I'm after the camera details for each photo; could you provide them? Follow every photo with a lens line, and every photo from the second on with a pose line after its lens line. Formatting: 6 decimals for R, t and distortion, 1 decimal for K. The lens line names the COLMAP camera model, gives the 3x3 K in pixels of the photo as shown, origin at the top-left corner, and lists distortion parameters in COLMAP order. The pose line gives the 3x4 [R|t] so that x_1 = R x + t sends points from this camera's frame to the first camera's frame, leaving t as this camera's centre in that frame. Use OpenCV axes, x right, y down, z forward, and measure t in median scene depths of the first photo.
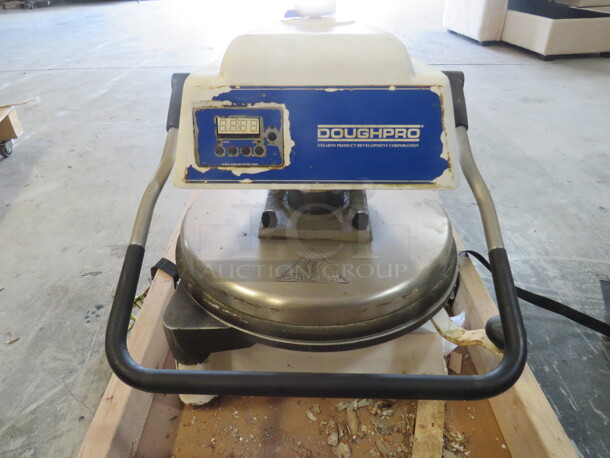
lens RADIAL K [[434.7, 0, 305.0], [0, 434.7, 229.0], [0, 0, 1]] dist [-0.010802, -0.011987]
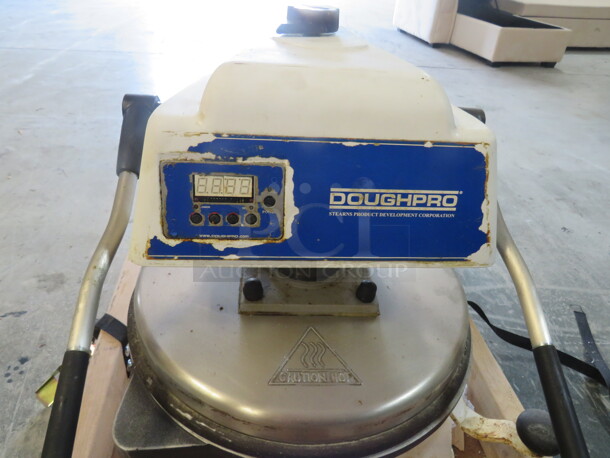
lens RADIAL K [[434.7, 0, 305.0], [0, 434.7, 229.0], [0, 0, 1]] dist [-0.010802, -0.011987]
pose [[0.990968, 0.007003, 0.133913, -0.105876], [-0.010304, 0.999660, 0.023971, -0.170099], [-0.133699, -0.025134, 0.990703, 0.232394]]
